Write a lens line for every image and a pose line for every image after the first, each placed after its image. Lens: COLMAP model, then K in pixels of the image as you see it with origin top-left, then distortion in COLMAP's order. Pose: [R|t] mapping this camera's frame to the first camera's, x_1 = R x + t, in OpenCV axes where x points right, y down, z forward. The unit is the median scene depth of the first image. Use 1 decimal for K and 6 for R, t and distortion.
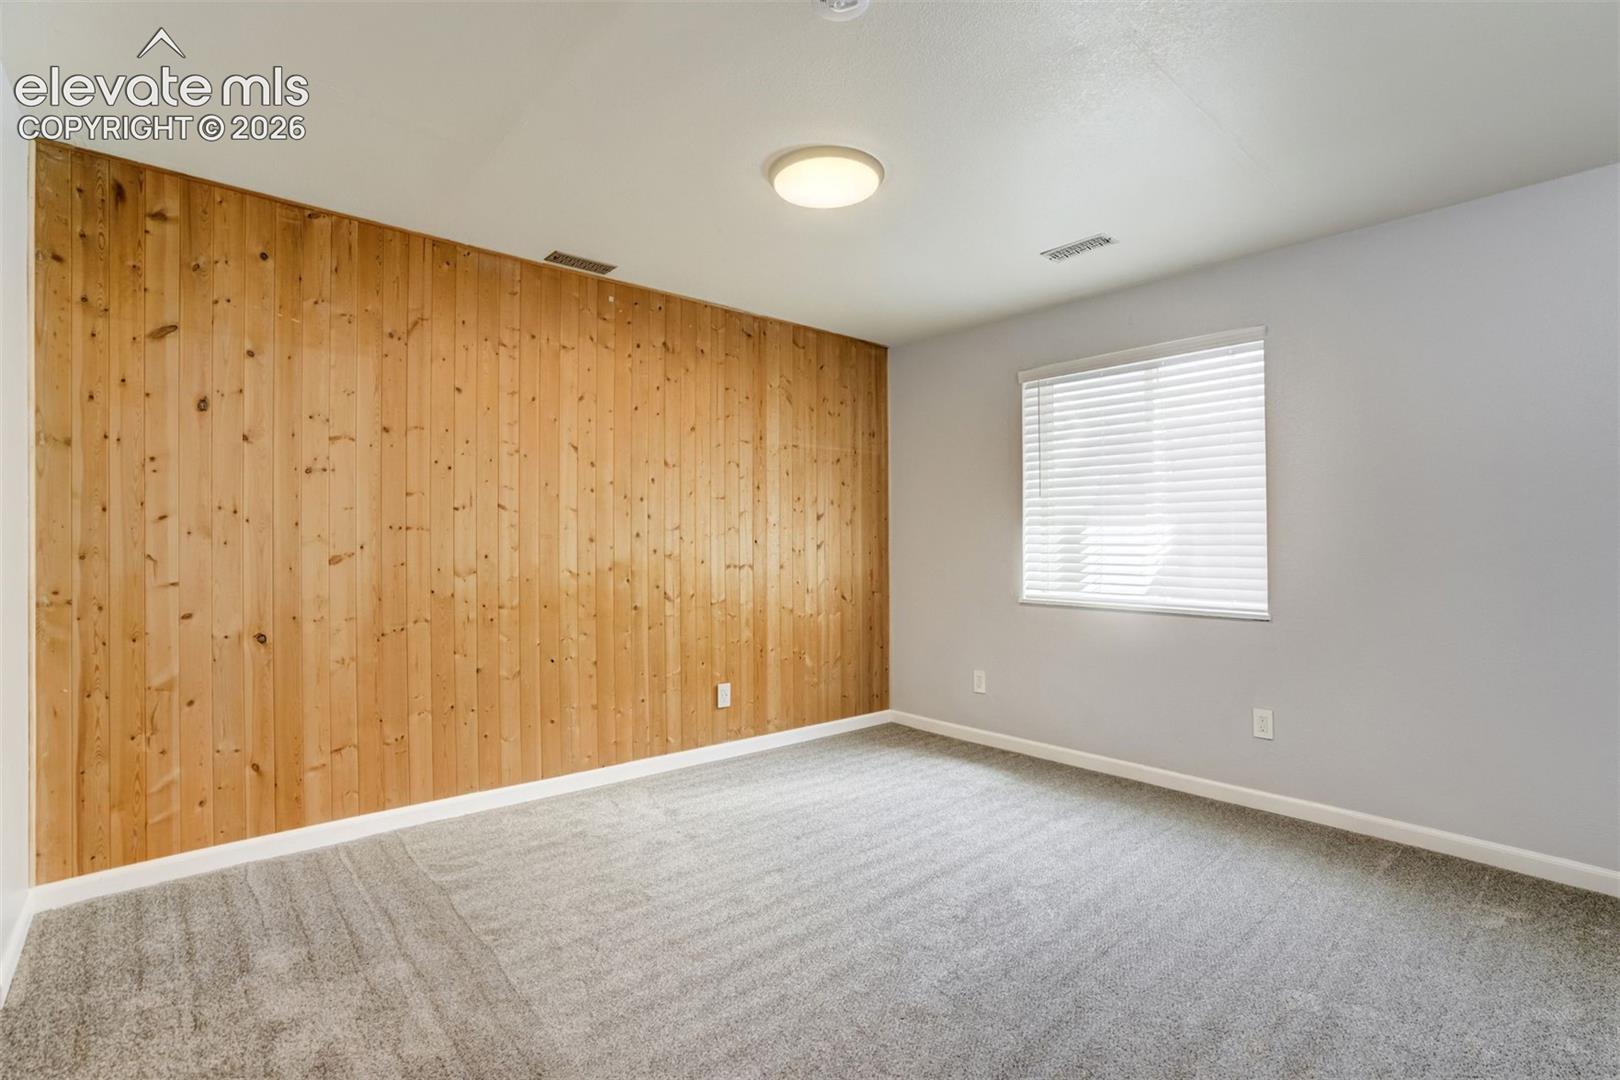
lens RADIAL K [[756.7, 0, 818.0], [0, 756.7, 541.7], [0, 0, 1]] dist [-0.011205, 0.004632]
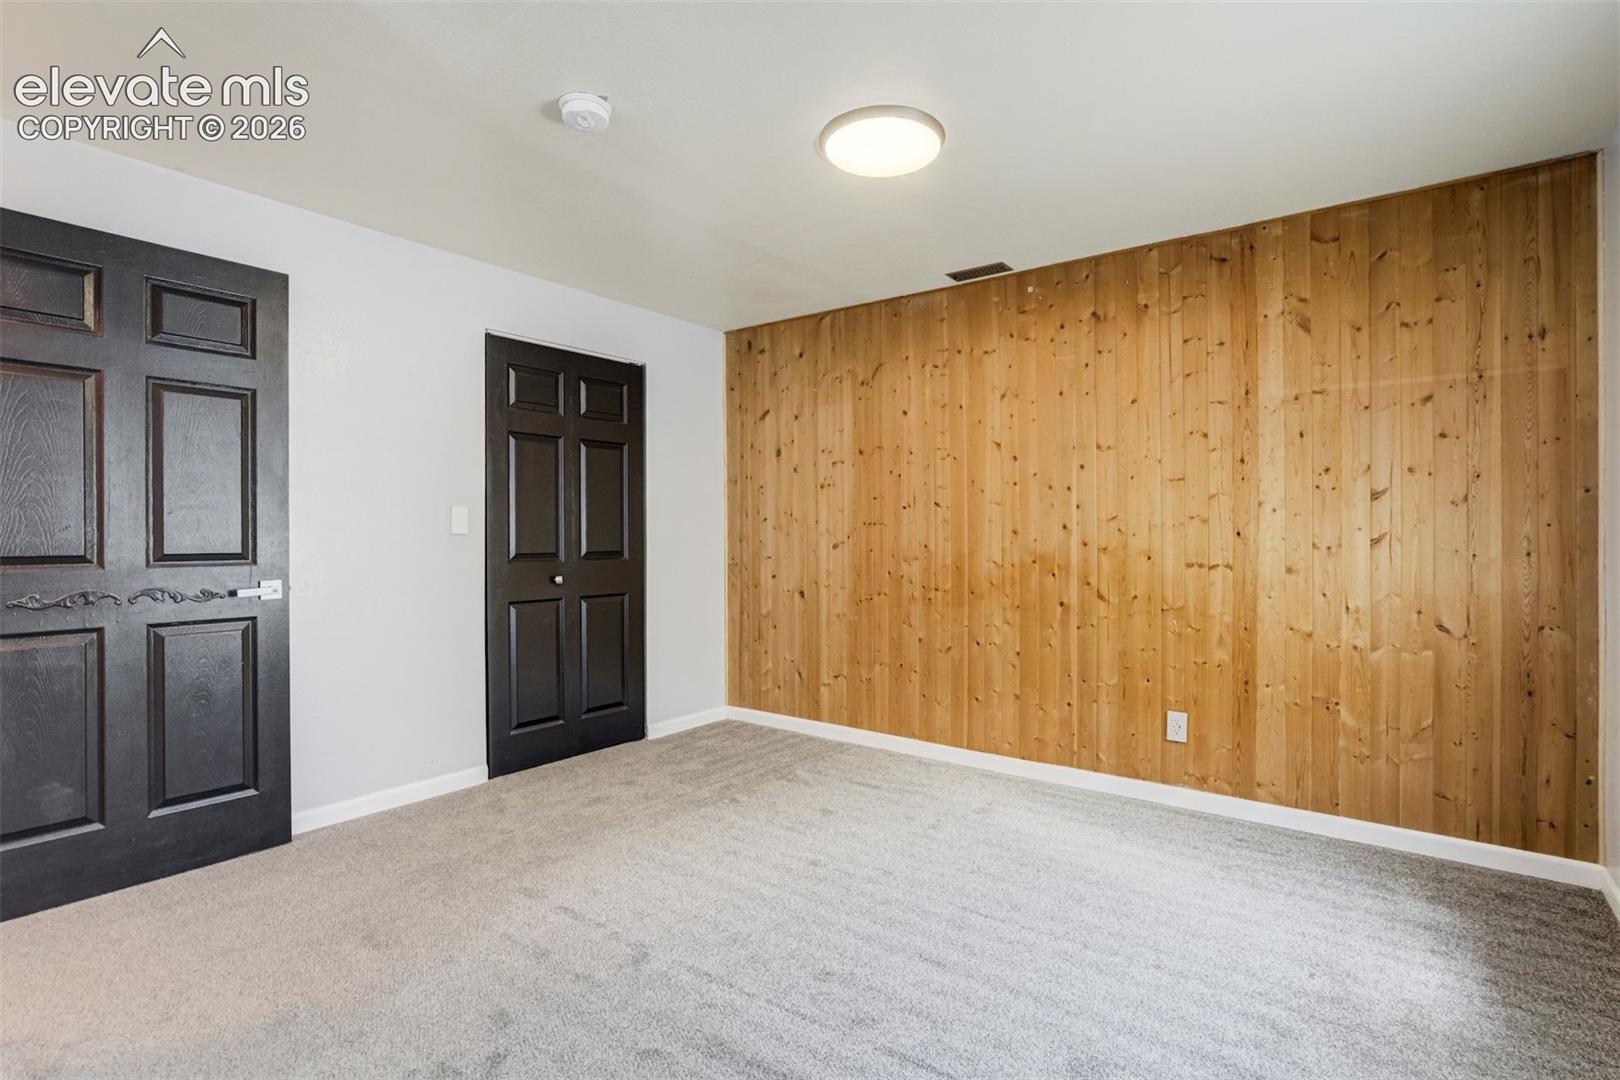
lens RADIAL K [[823.5, 0, 887.7], [0, 823.5, 530.2], [0, 0, 1]] dist [-0.017804, 0.003473]
pose [[0.223679, -0.004354, -0.974653, 0.759019], [-0.001562, 0.999987, -0.004825, 0.000843], [0.974662, 0.002601, 0.223669, 0.594921]]
